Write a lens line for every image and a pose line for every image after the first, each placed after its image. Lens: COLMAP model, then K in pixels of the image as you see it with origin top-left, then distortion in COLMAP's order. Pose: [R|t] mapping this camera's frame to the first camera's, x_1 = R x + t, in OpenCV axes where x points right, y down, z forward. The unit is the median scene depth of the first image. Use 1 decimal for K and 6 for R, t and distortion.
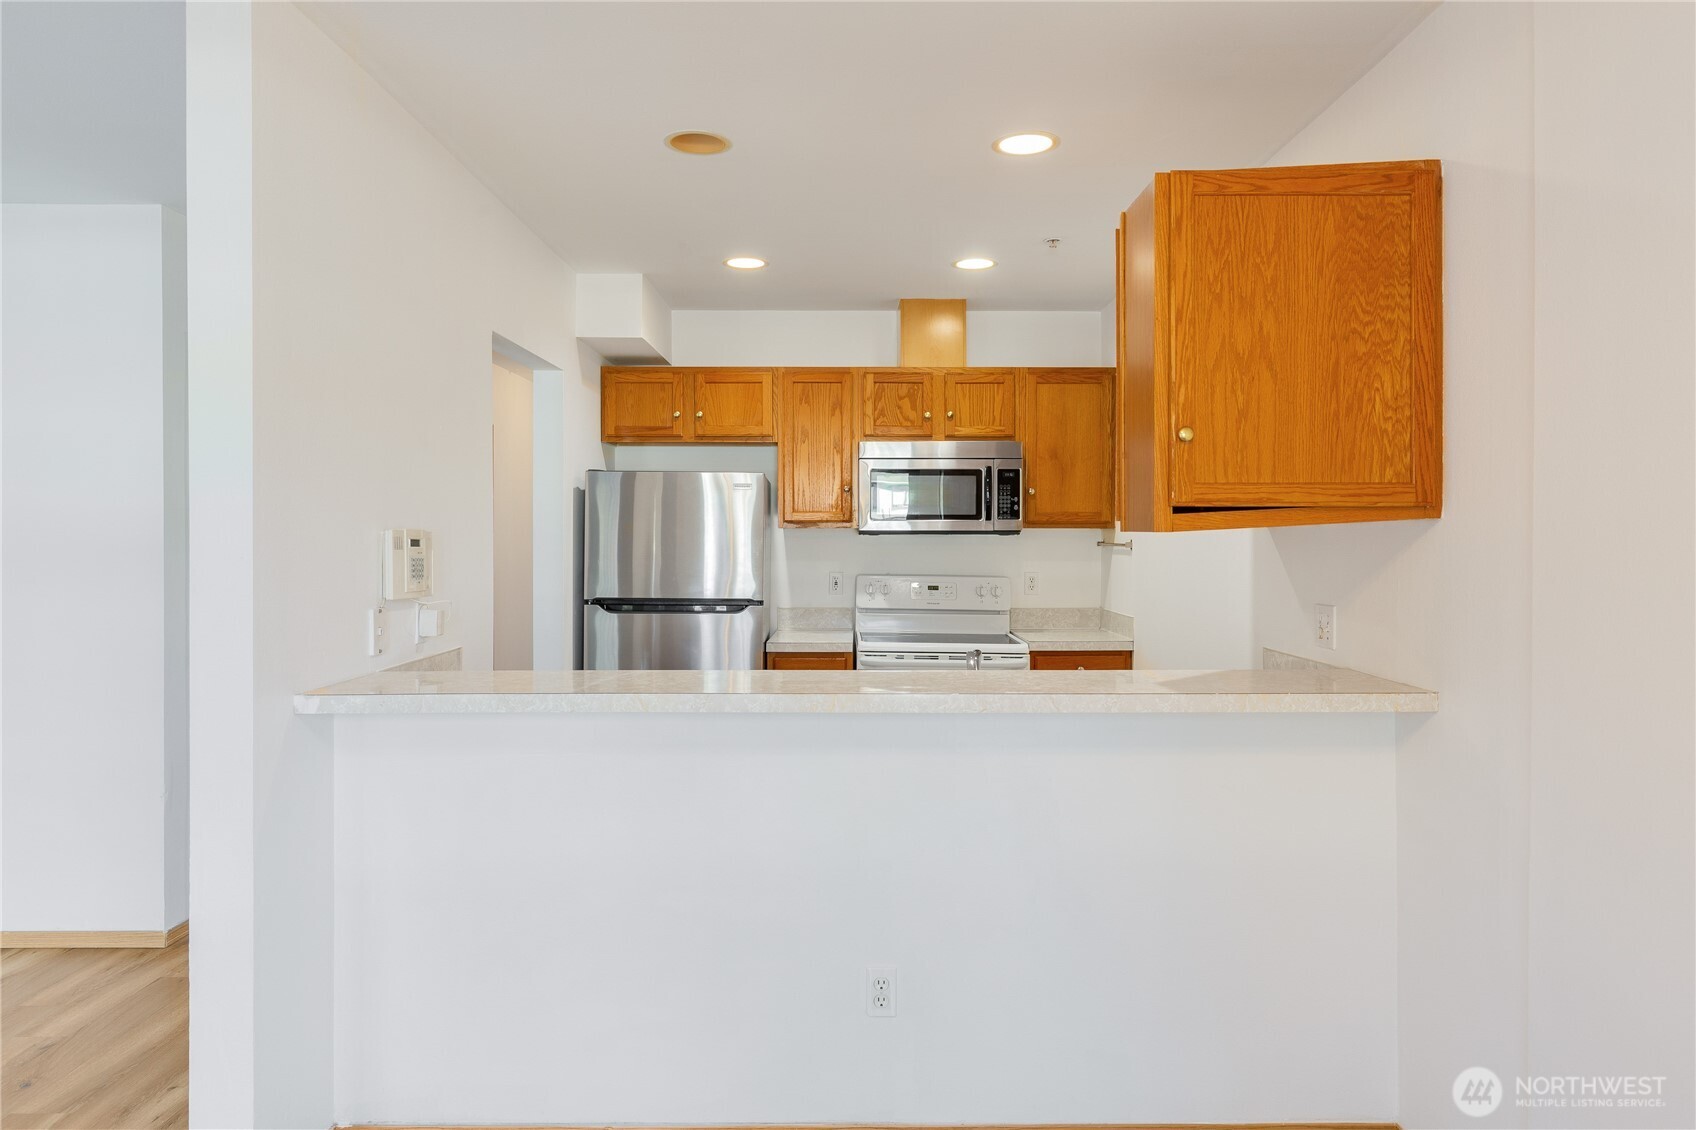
lens RADIAL K [[1100.9, 0, 849.1], [0, 1100.9, 532.9], [0, 0, 1]] dist [0.005340, -0.001067]
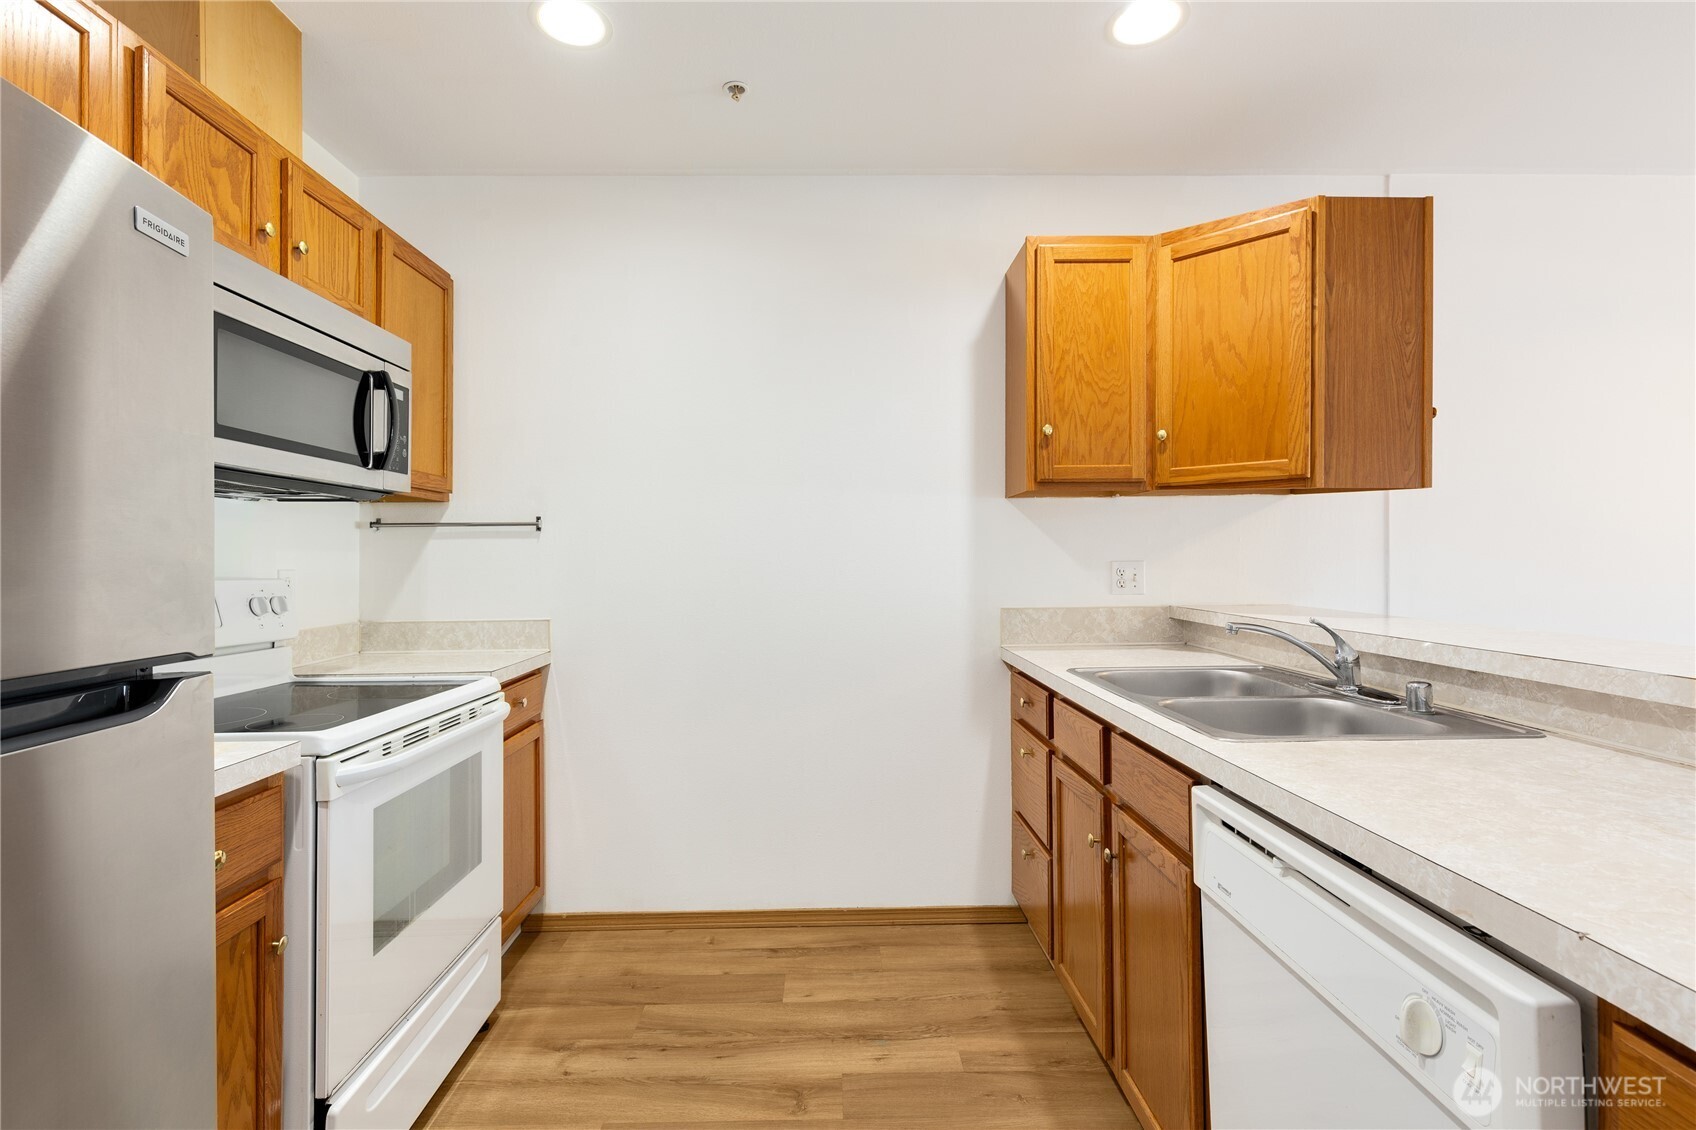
lens RADIAL K [[781.0, 0, 844.7], [0, 781.0, 556.8], [0, 0, 1]] dist [-0.000758, -0.000044]
pose [[-0.025677, 0.001125, 0.999670, -0.268249], [0.006864, 0.999976, -0.000949, 0.034038], [-0.999647, 0.006837, -0.025684, 0.776978]]
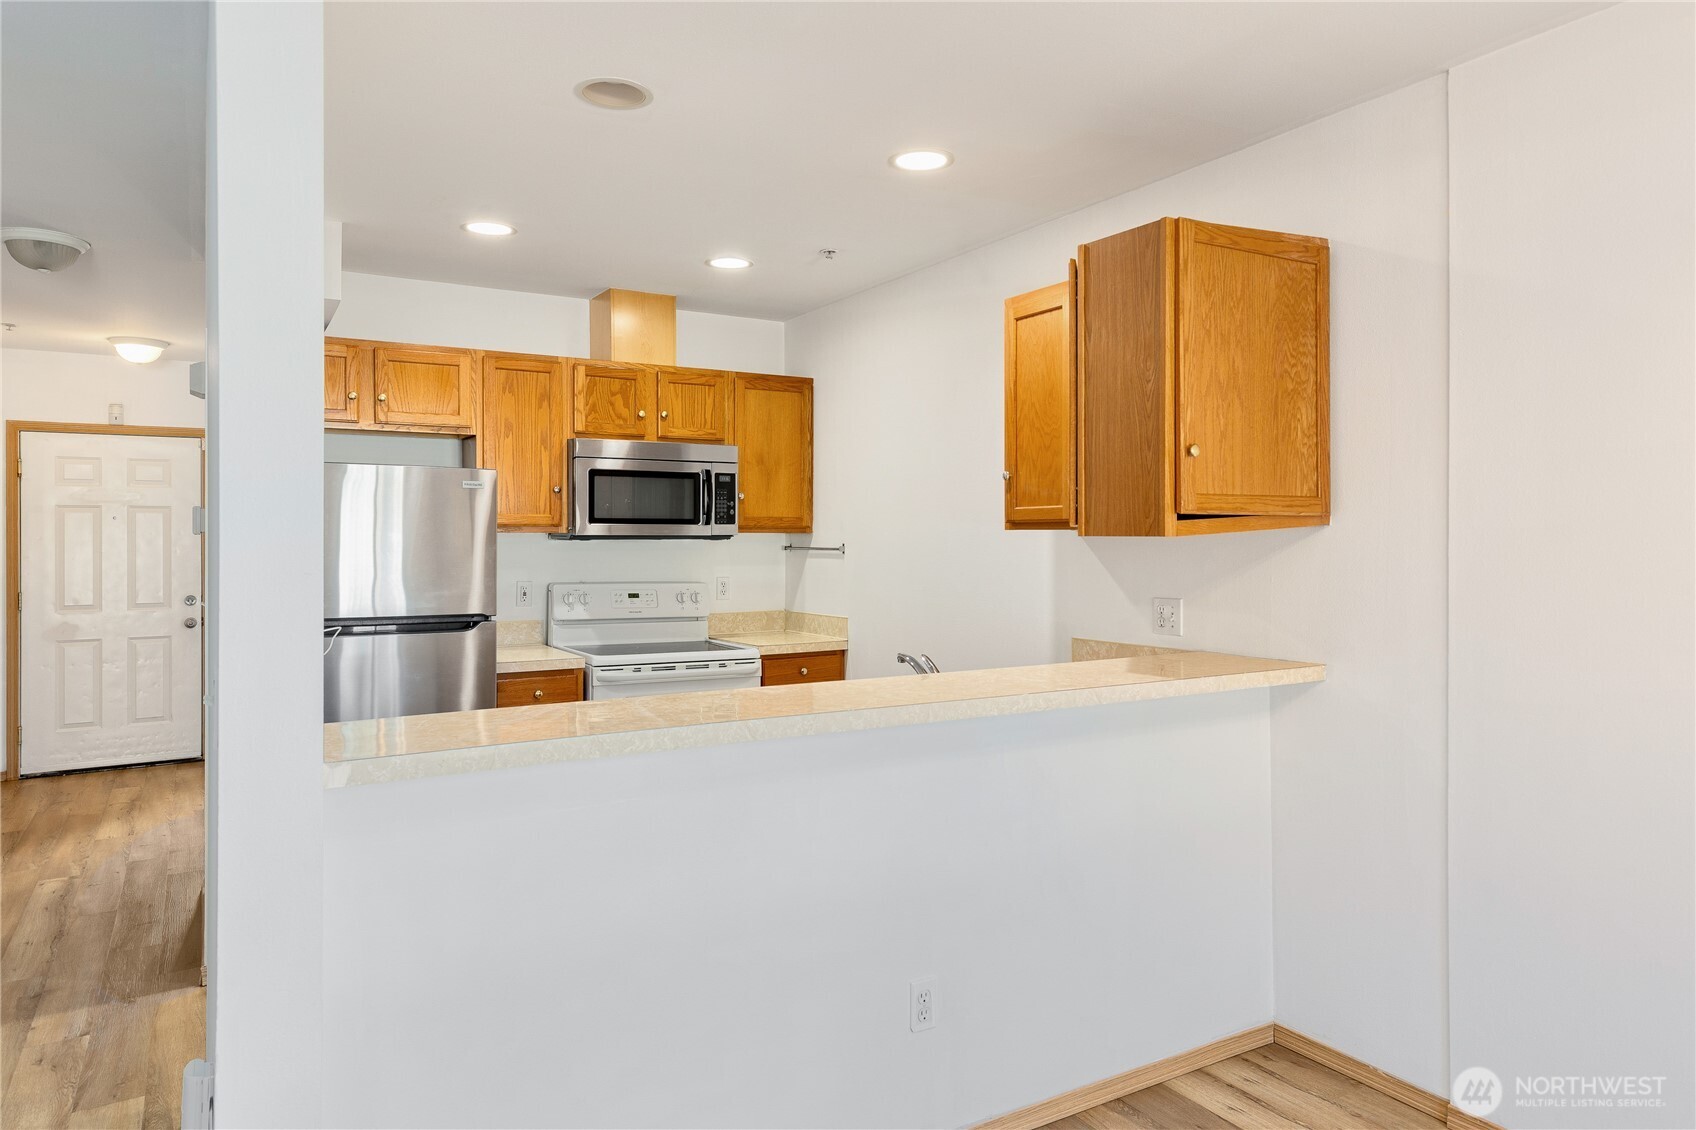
lens RADIAL K [[1100.9, 0, 849.1], [0, 1100.9, 532.9], [0, 0, 1]] dist [0.005340, -0.001067]
pose [[0.858582, 0.000123, 0.512675, -0.265992], [0.001892, 0.999992, -0.003408, -0.000642], [-0.512672, 0.003896, 0.858576, 0.094271]]
